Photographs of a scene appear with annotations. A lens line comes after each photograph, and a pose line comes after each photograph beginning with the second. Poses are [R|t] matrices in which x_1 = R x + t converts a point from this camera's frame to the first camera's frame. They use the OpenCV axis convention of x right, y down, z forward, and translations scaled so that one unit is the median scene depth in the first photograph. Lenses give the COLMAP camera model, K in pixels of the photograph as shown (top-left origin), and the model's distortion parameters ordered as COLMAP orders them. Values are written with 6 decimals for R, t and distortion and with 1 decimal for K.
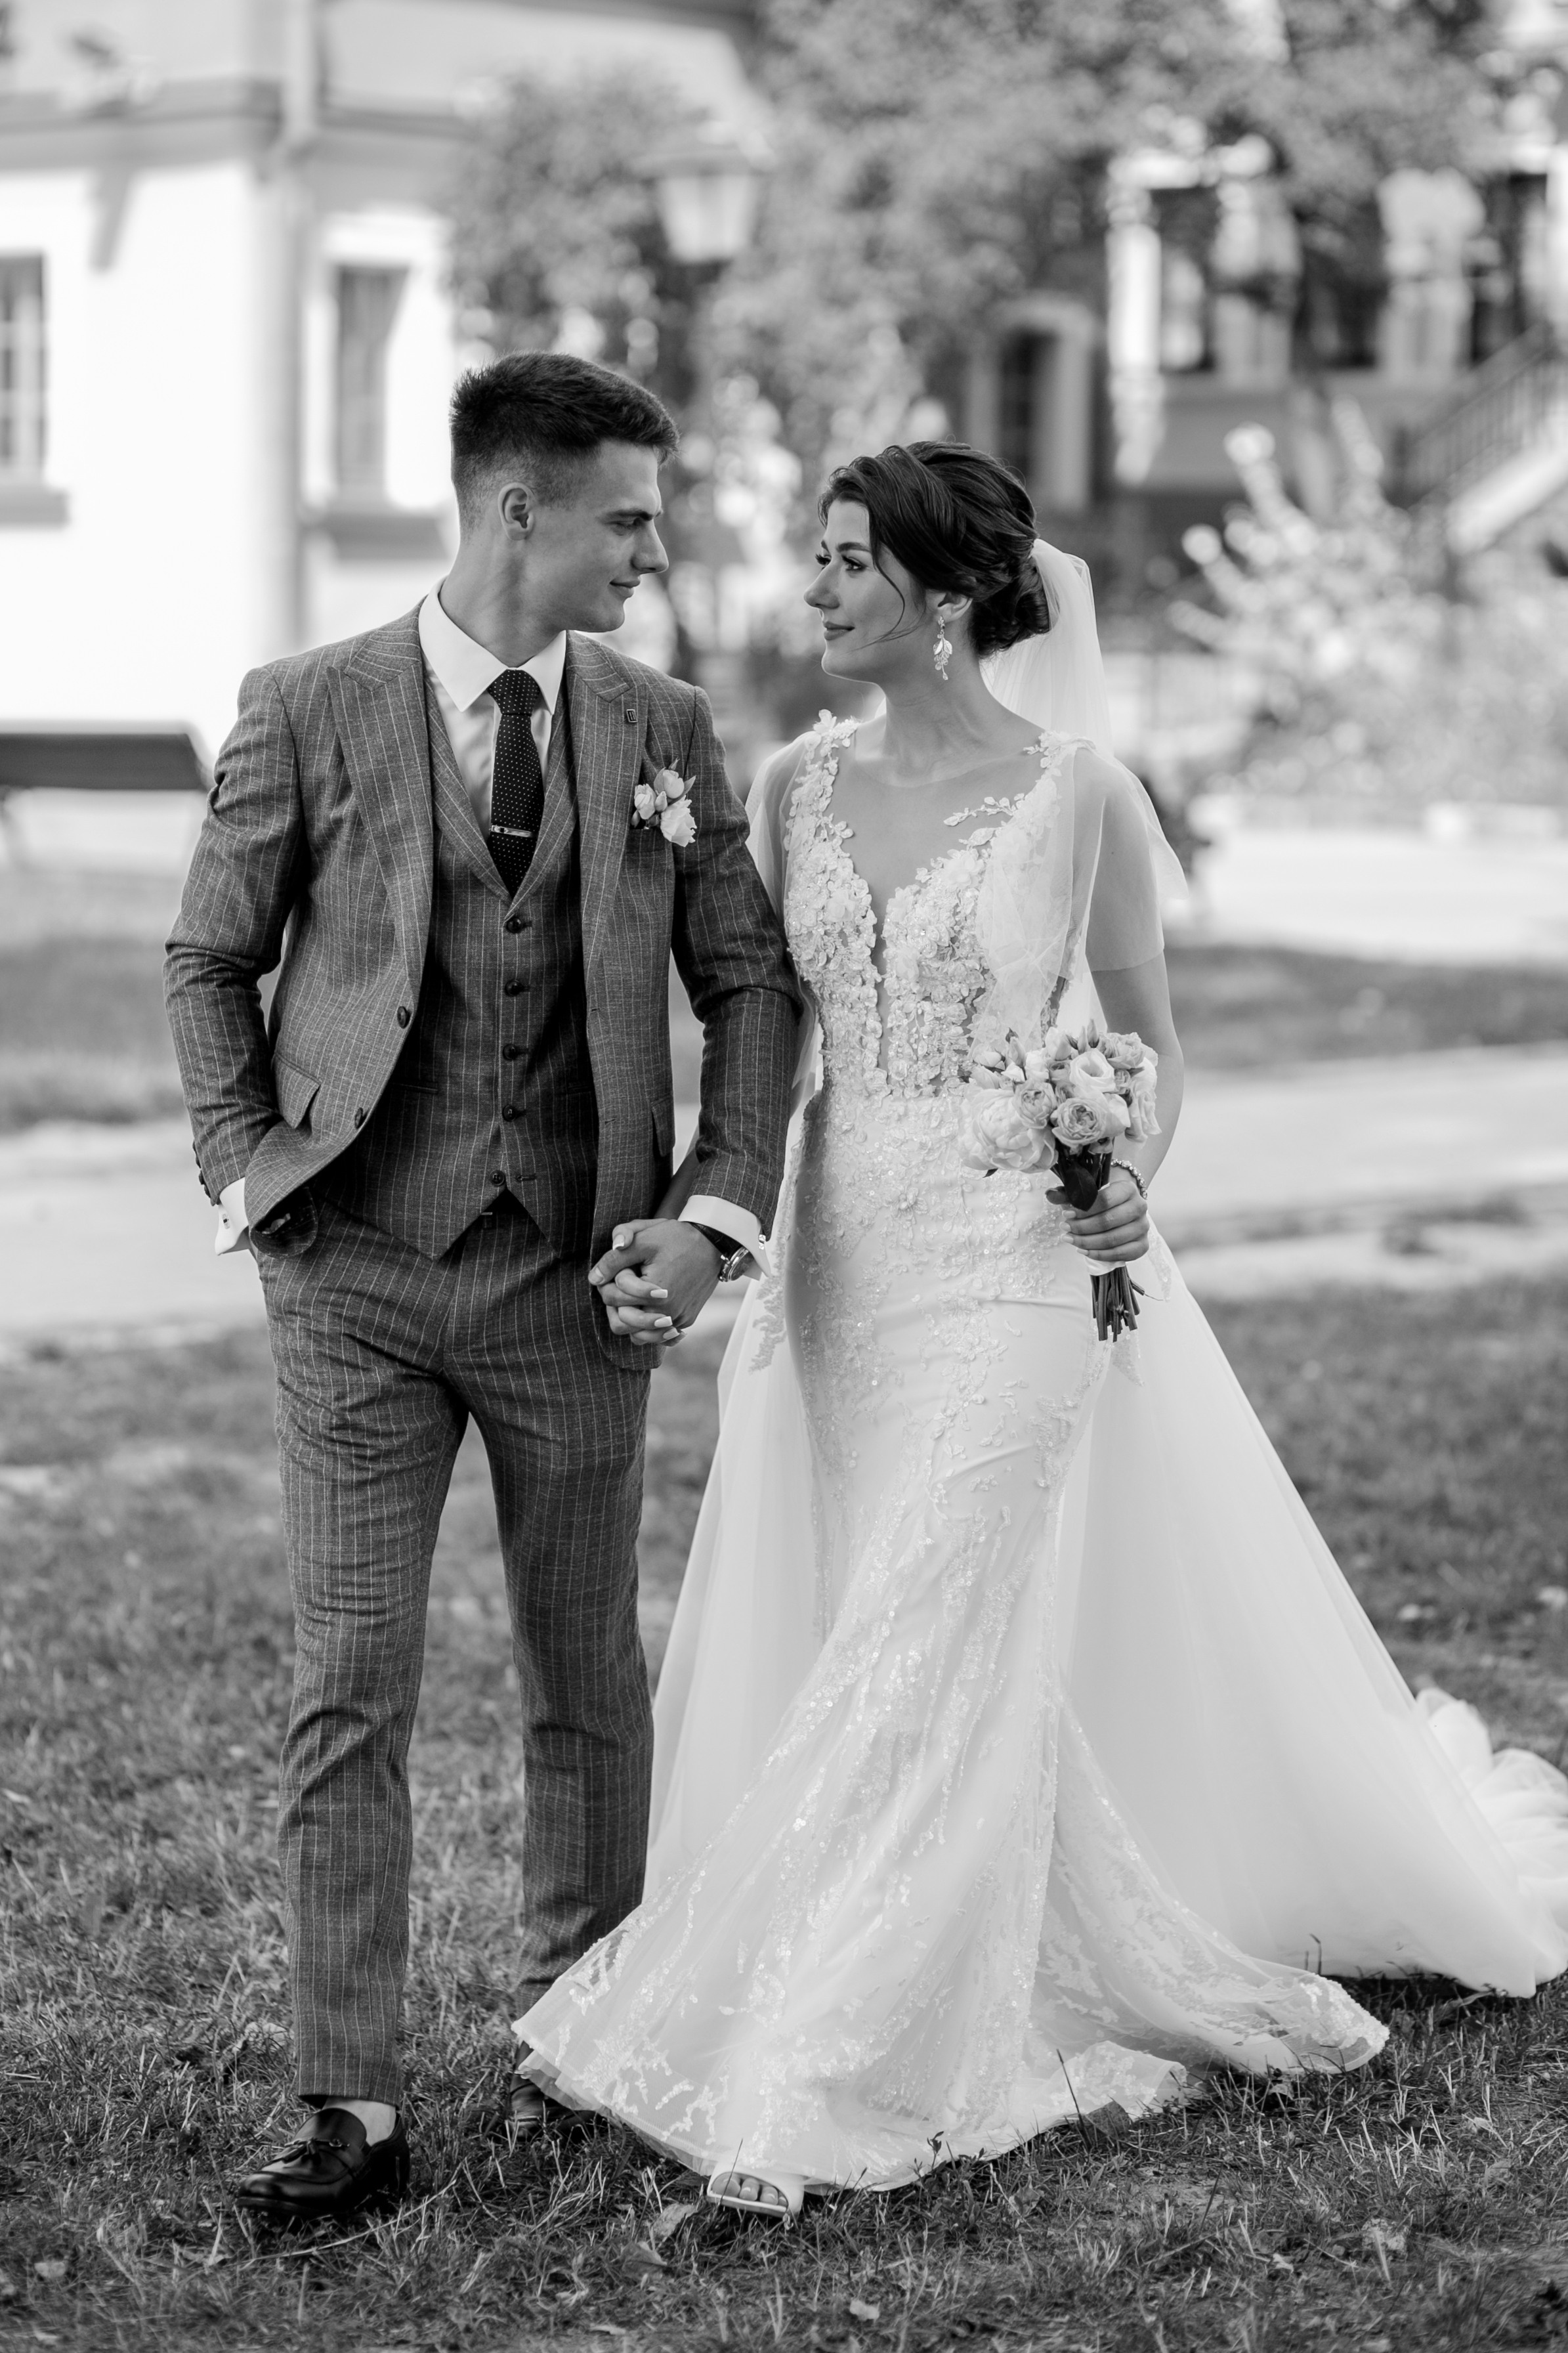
lens RADIAL K [[5677.5, 0, 784.0], [0, 5677.5, 1176.5], [0, 0, 1]] dist [-0.144192, 0.092650]
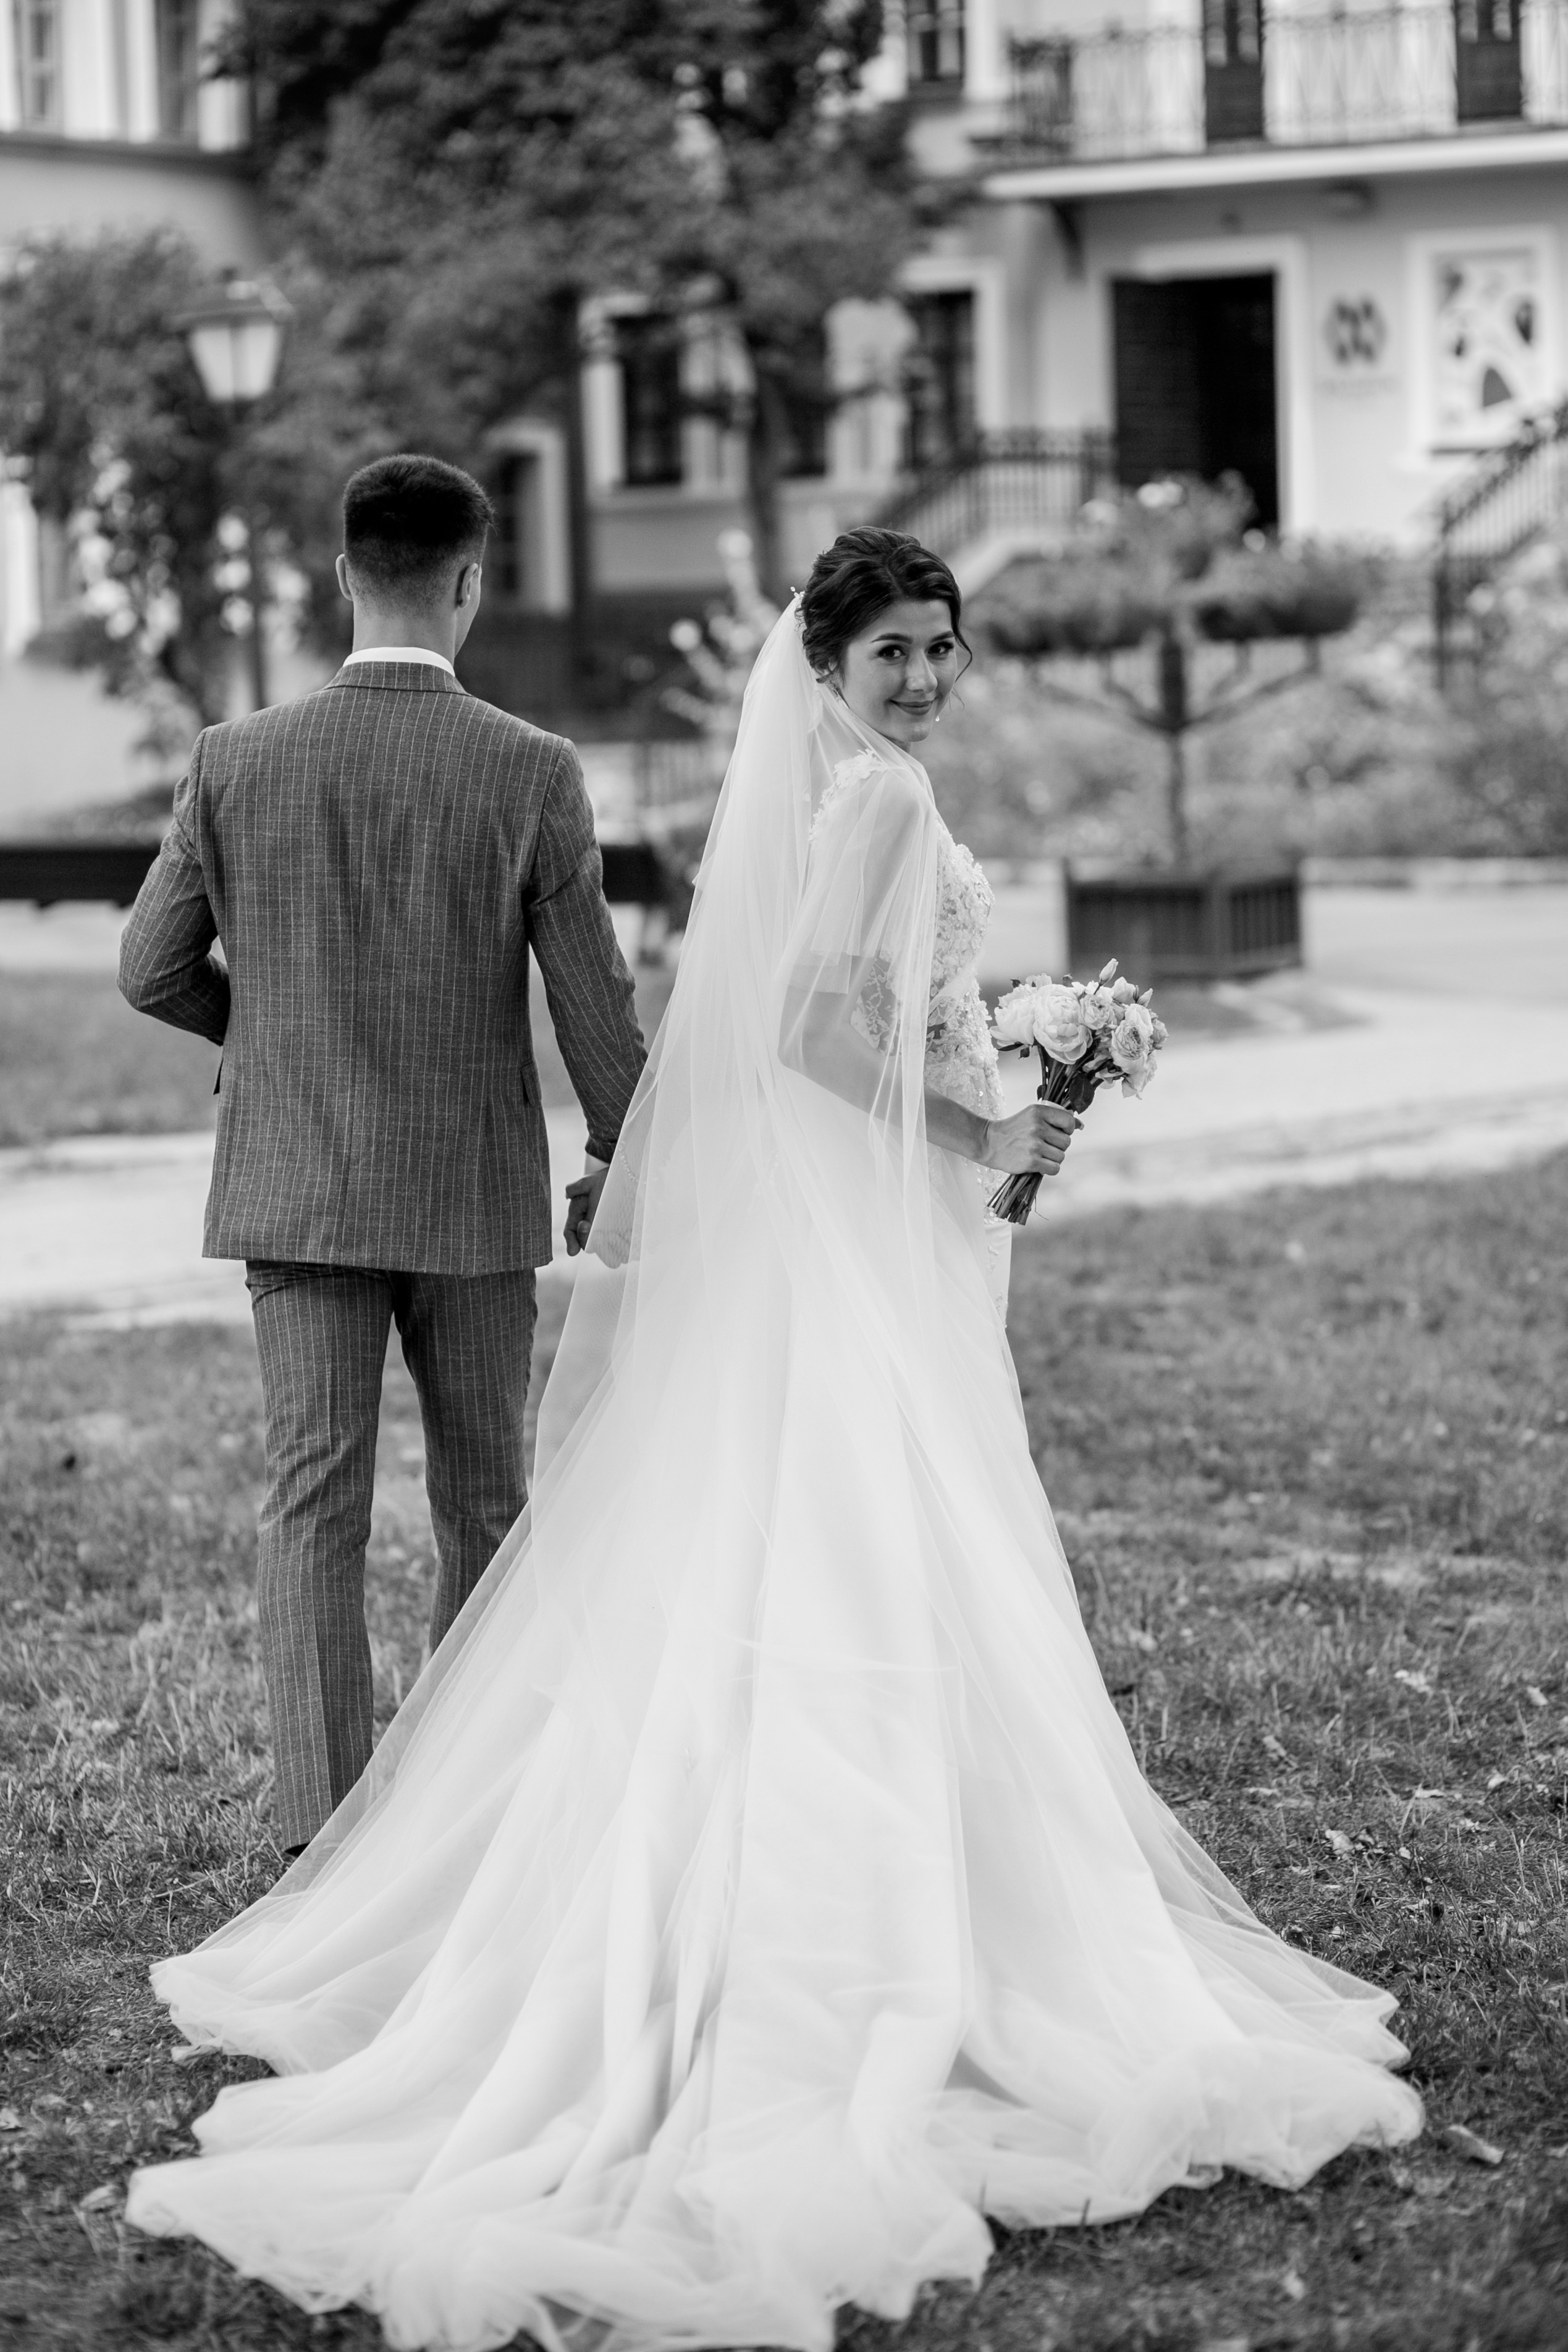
lens RADIAL K [[5675.9, 0, 784.0], [0, 5675.9, 1176.0], [0, 0, 1]] dist [-0.144192, 0.092650]
pose [[0.994444, -0.045049, 0.095138, -0.016458], [0.046811, 0.998770, -0.016369, 0.013207], [-0.094283, 0.020732, 0.995330, -0.109780]]
